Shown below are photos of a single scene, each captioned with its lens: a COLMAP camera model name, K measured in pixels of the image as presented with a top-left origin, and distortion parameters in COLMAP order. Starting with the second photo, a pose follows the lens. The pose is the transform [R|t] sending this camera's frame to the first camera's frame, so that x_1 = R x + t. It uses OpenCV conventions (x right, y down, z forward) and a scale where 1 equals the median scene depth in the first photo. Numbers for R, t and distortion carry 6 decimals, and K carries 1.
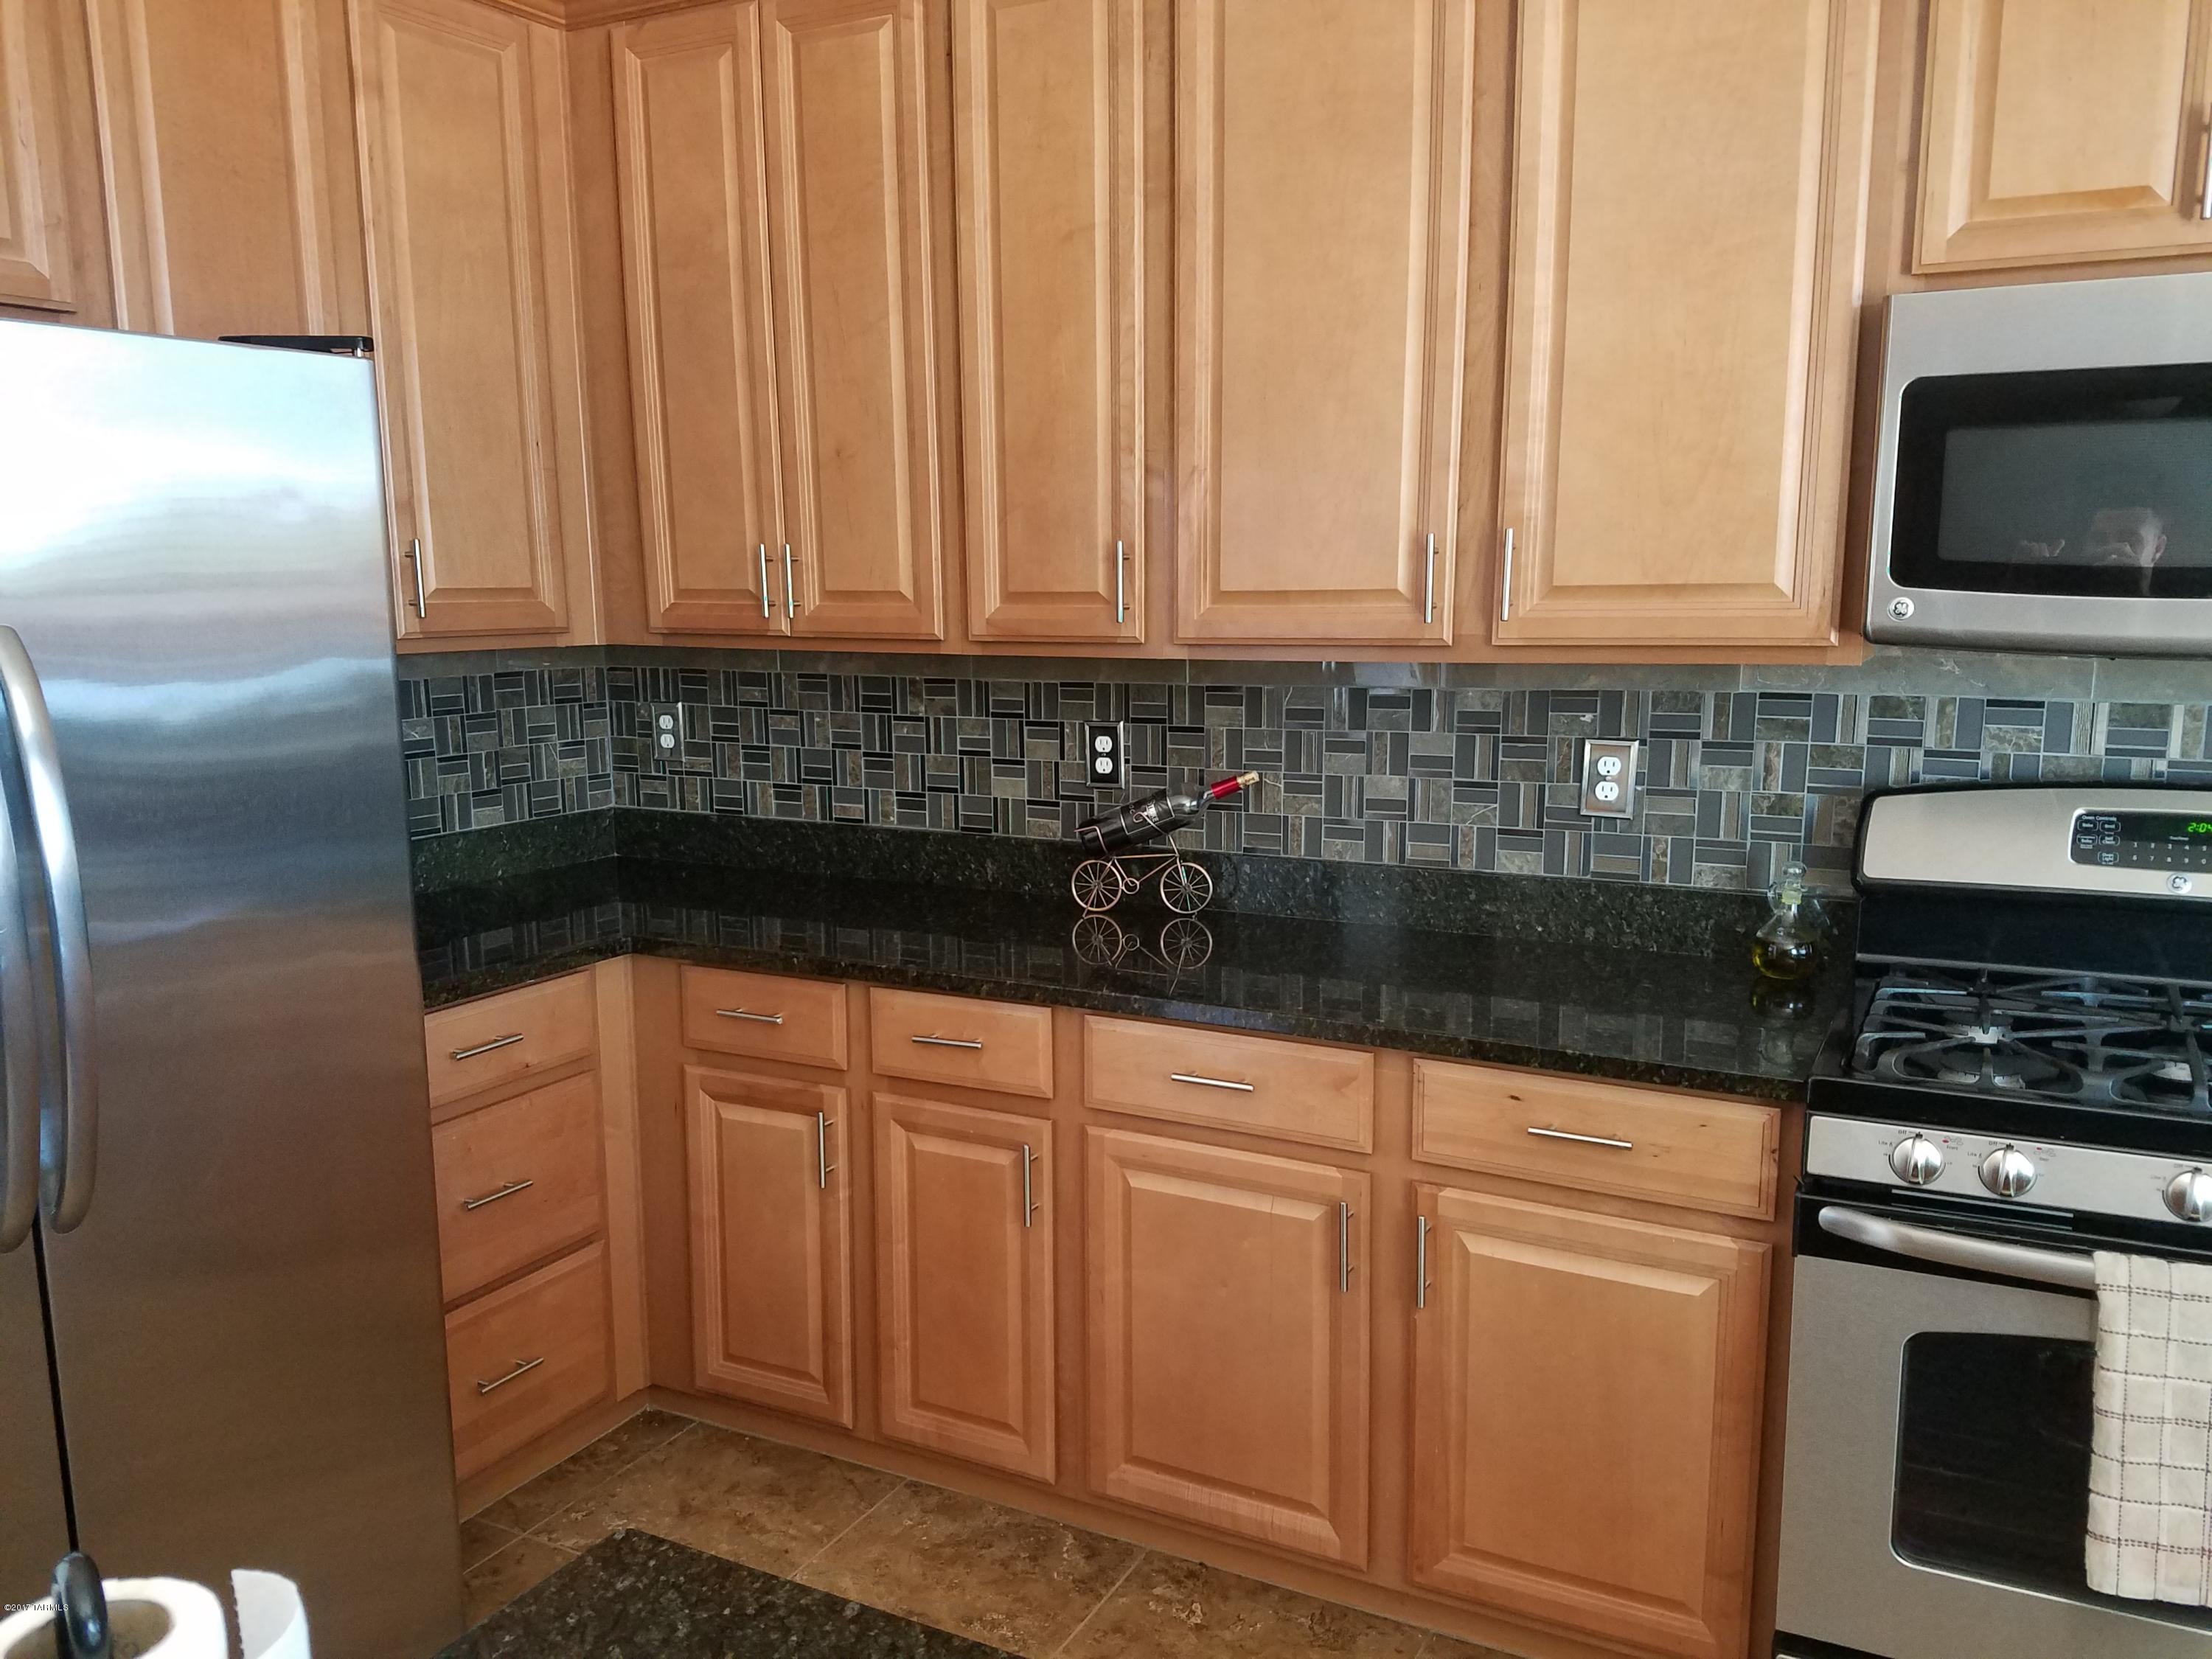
lens RADIAL K [[1720.6, 0, 1117.4], [0, 1720.6, 848.1], [0, 0, 1]] dist [0.089716, -0.000009]
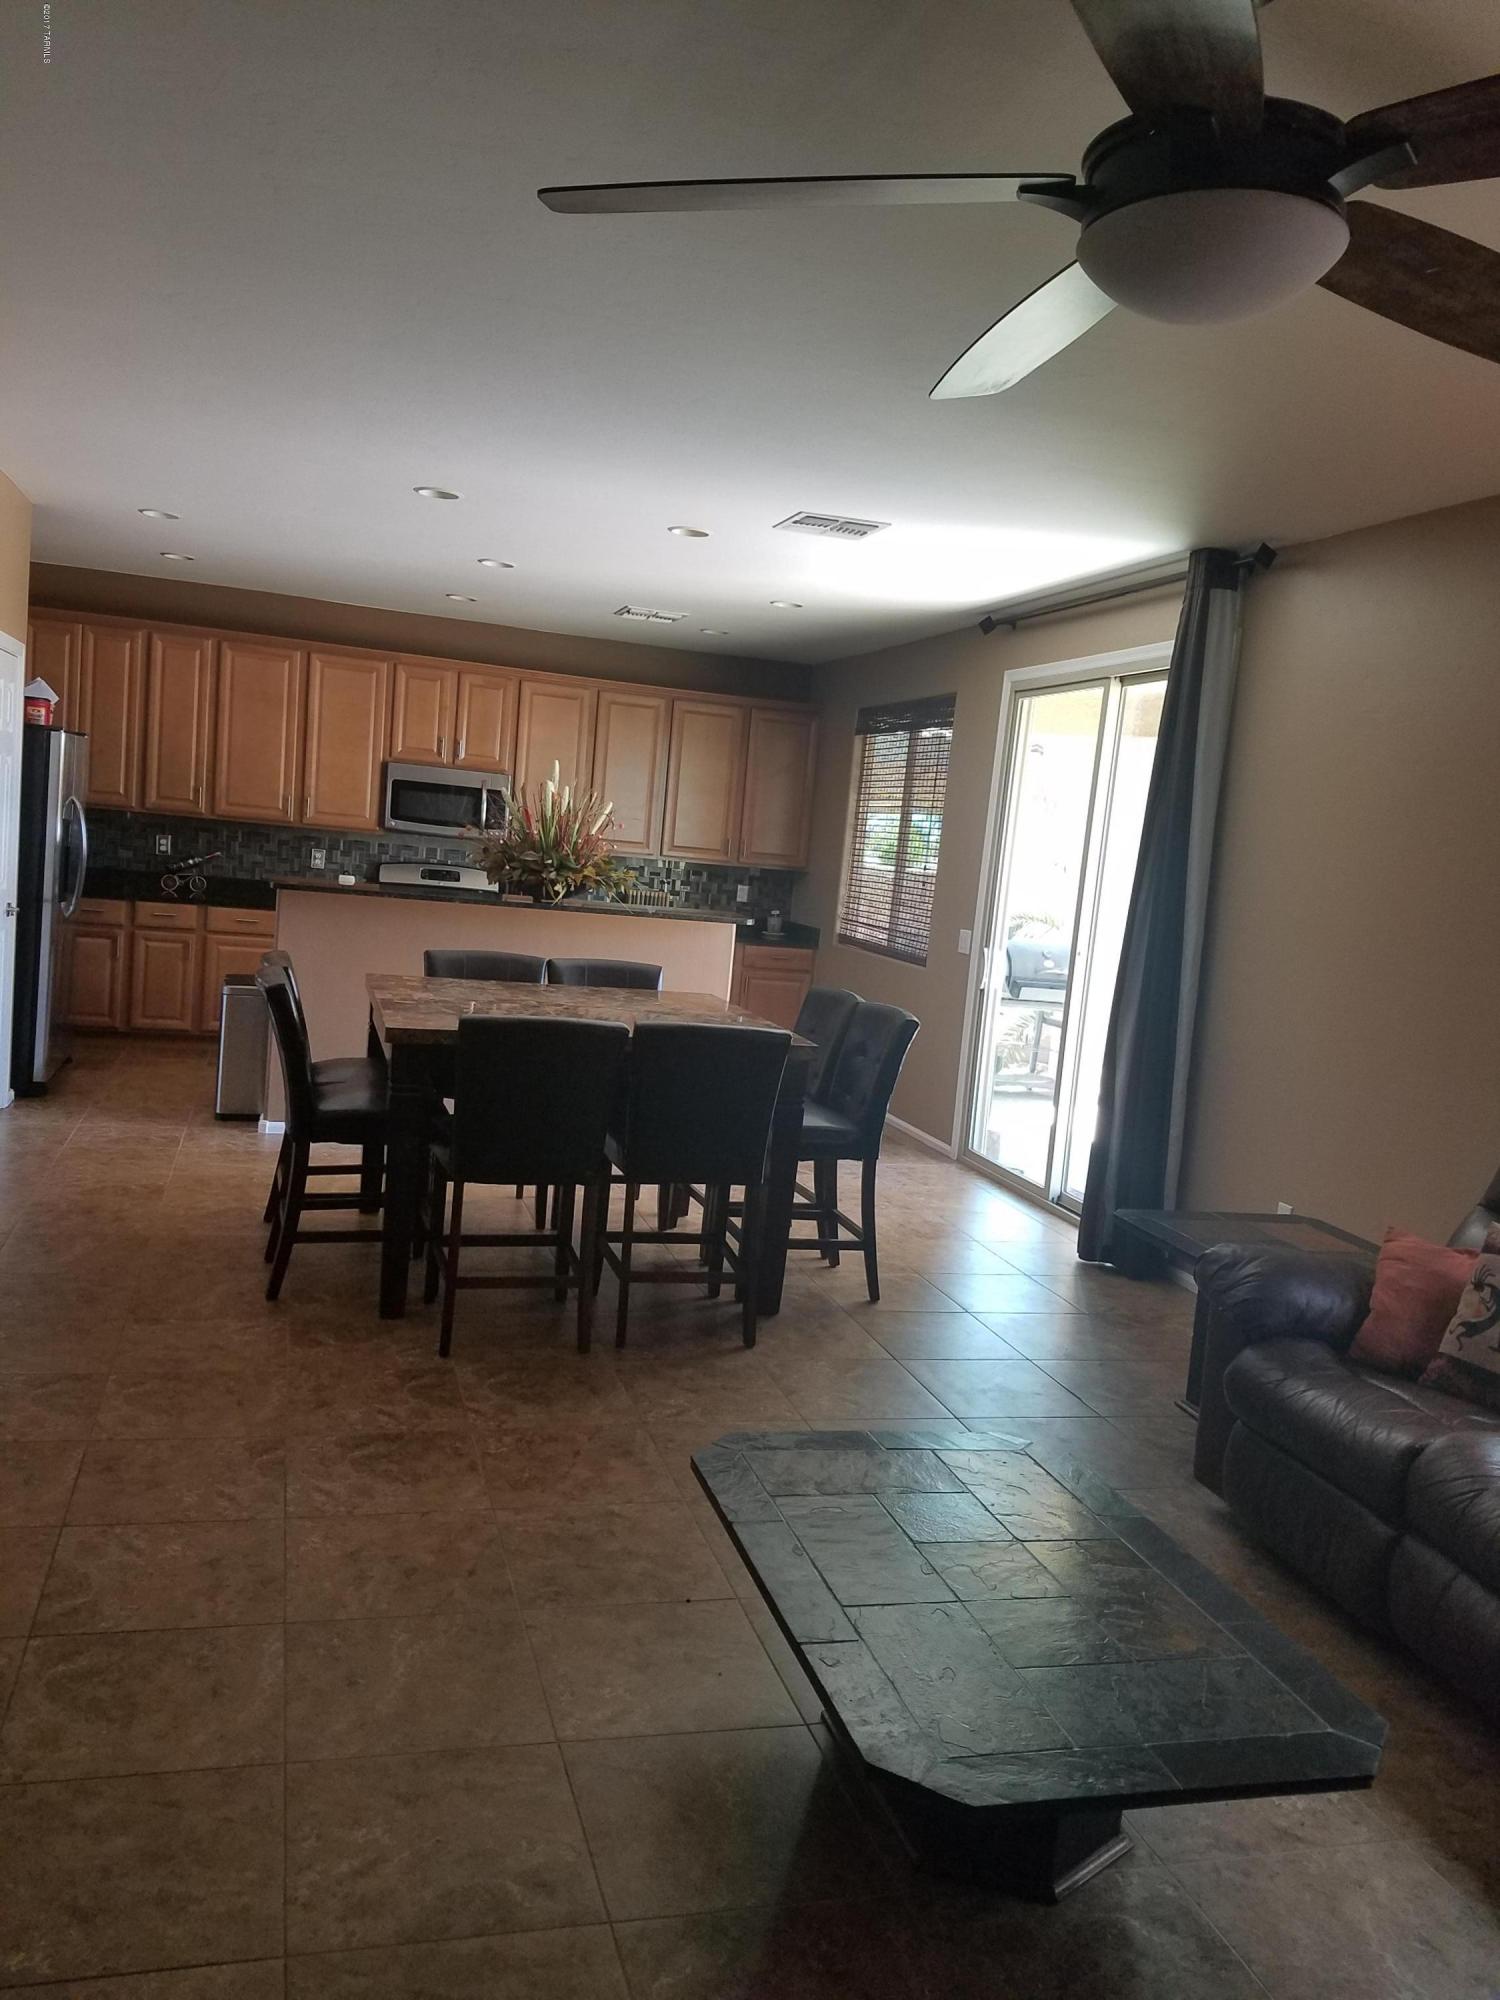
lens RADIAL K [[1555.7, 0, 757.5], [0, 1555.7, 1005.1], [0, 0, 1]] dist [0.089716, -0.000009]
pose [[0.728600, -0.005640, 0.684916, -1.503718], [0.008691, 0.999962, -0.001010, 0.320118], [-0.684884, 0.006689, 0.728621, -2.402986]]
